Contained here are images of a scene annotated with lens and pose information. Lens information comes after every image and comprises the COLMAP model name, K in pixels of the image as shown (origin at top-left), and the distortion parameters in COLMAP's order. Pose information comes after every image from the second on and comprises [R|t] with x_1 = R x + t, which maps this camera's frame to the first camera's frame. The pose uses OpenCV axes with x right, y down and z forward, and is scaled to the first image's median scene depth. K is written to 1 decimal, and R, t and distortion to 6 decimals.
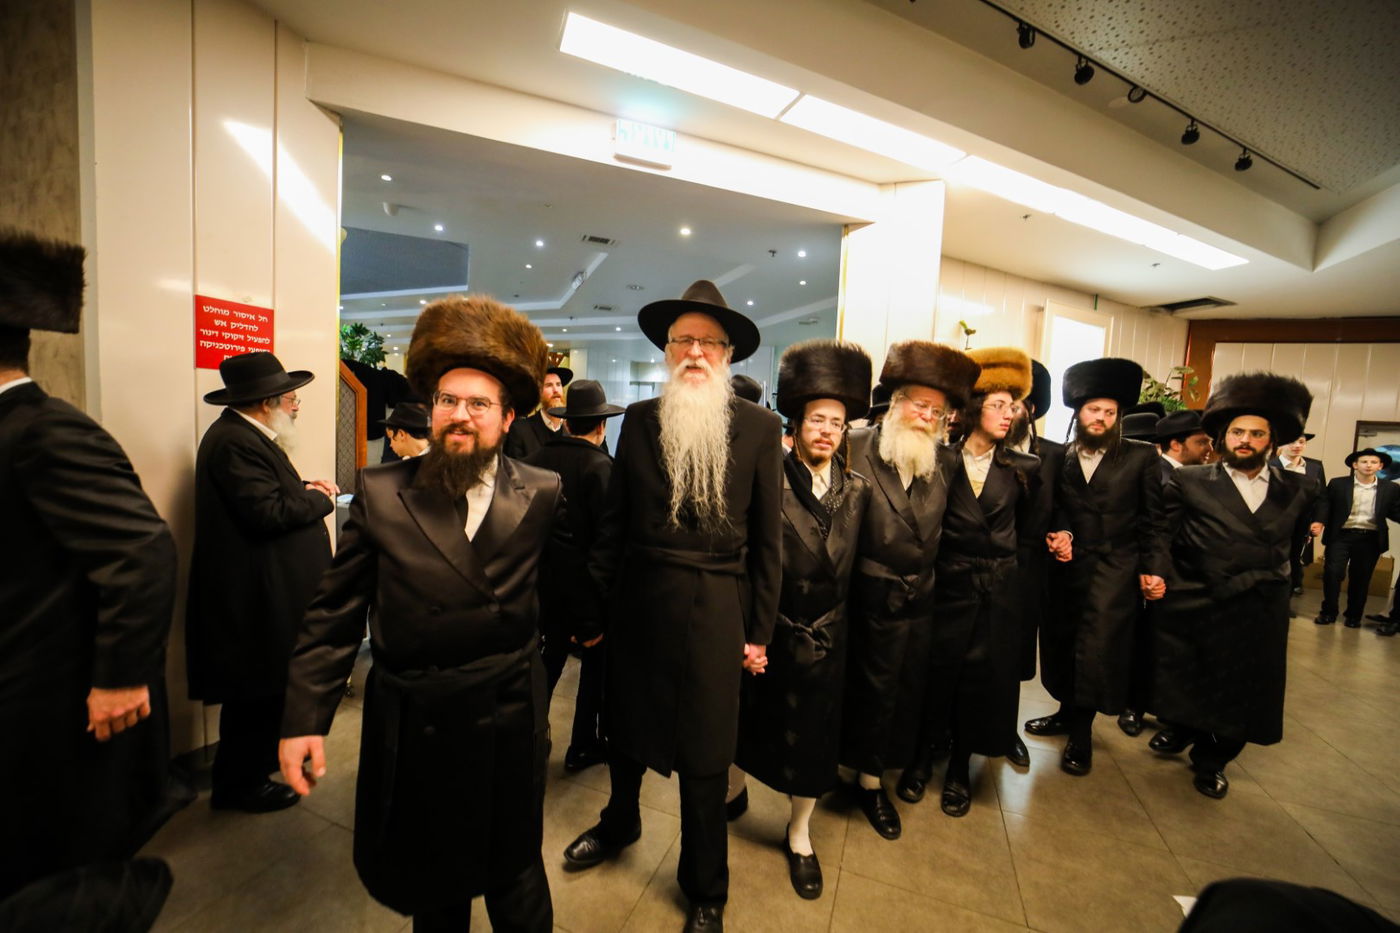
lens RADIAL K [[545.0, 0, 700.0], [0, 545.0, 466.5], [0, 0, 1]] dist [-0.035896, 0.009711]
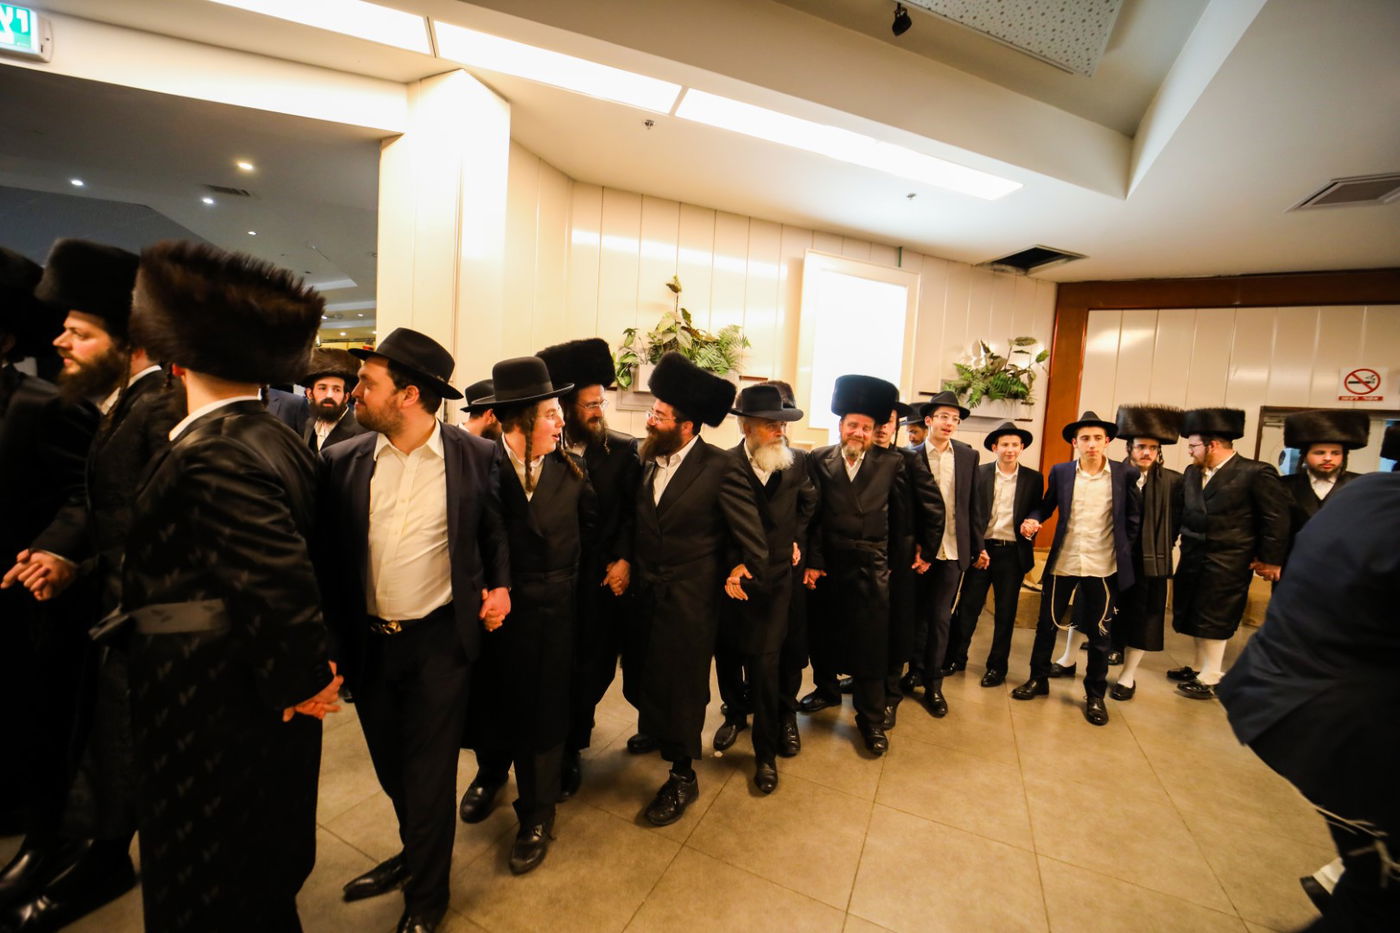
lens RADIAL K [[545.0, 0, 700.0], [0, 545.0, 466.5], [0, 0, 1]] dist [-0.035896, 0.009711]
pose [[0.996919, 0.012915, -0.077373, 0.554737], [-0.013190, 0.999908, -0.003042, 0.018229], [0.077327, 0.004053, 0.996998, 0.178043]]
